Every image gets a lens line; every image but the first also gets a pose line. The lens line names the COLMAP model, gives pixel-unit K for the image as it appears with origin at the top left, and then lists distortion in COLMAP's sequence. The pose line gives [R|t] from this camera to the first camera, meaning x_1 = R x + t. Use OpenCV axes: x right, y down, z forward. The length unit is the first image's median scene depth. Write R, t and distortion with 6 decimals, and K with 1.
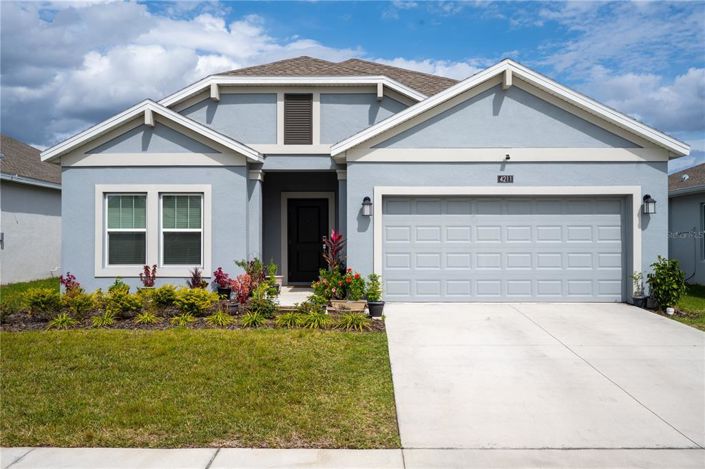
lens RADIAL K [[711.9, 0, 352.5], [0, 711.9, 234.5], [0, 0, 1]] dist [-0.018519, -0.012351]
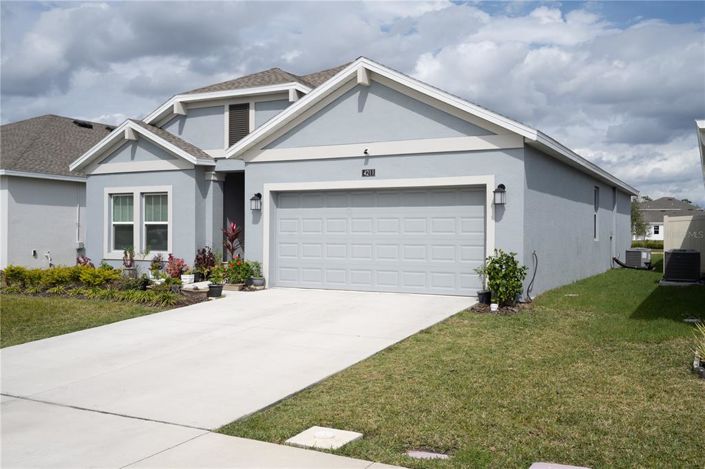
lens RADIAL K [[689.6, 0, 352.5], [0, 689.6, 234.5], [0, 0, 1]] dist [-0.015954, -0.010225]
pose [[0.893482, 0.005009, -0.449071, 0.604726], [0.001282, 0.999905, 0.013703, -0.001873], [0.449097, -0.012819, 0.893391, 0.084651]]
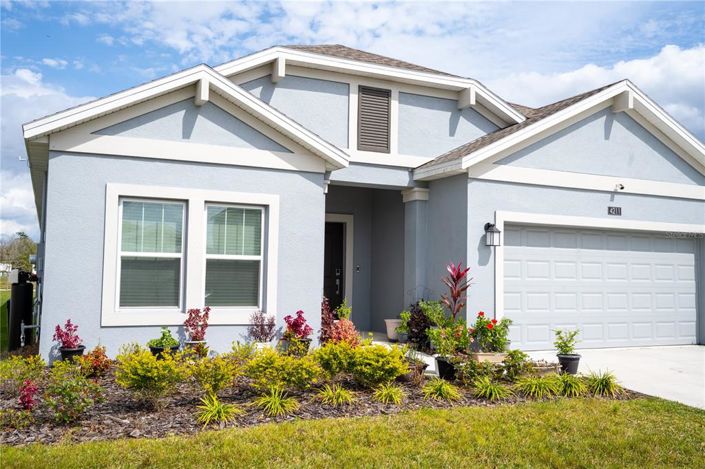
lens RADIAL K [[689.6, 0, 352.5], [0, 689.6, 234.5], [0, 0, 1]] dist [-0.015954, -0.010225]
pose [[0.897688, 0.043069, 0.438522, -0.435551], [-0.023108, 0.998444, -0.050759, 0.003709], [-0.440026, 0.035432, 0.897286, 0.340903]]
